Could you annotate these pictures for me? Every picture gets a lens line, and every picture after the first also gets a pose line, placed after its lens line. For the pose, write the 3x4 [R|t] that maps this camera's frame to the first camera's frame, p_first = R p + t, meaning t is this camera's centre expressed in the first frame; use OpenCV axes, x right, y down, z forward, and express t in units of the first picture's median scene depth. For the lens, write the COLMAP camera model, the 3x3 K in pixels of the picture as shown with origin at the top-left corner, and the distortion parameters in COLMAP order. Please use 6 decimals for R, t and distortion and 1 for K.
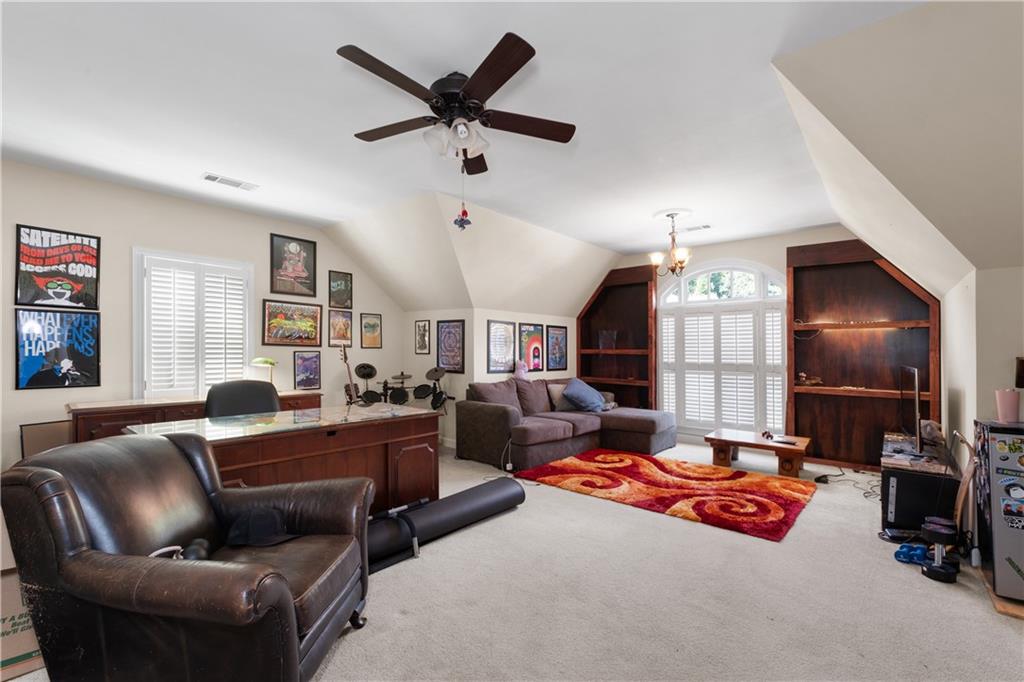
lens RADIAL K [[437.0, 0, 510.4], [0, 437.0, 346.8], [0, 0, 1]] dist [-0.004202, -0.000064]
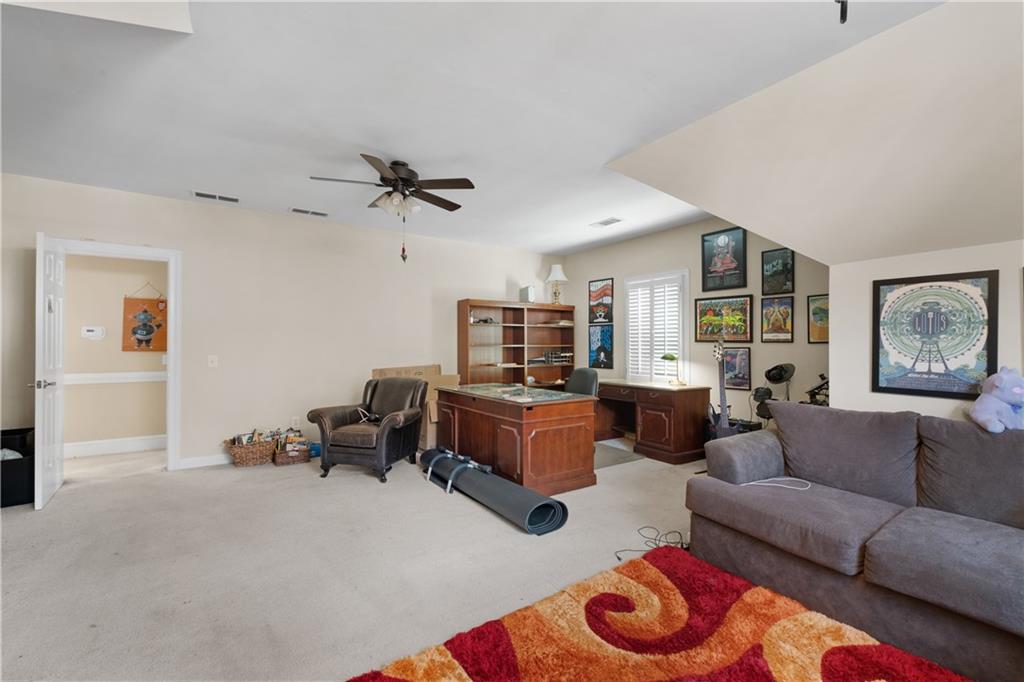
lens RADIAL K [[431.7, 0, 510.3], [0, 431.7, 345.0], [0, 0, 1]] dist [-0.007673, 0.000603]
pose [[-0.246768, -0.009652, -0.969027, 0.563389], [0.007297, 0.999904, -0.011818, 0.012453], [0.969047, -0.009987, -0.246674, 0.808039]]
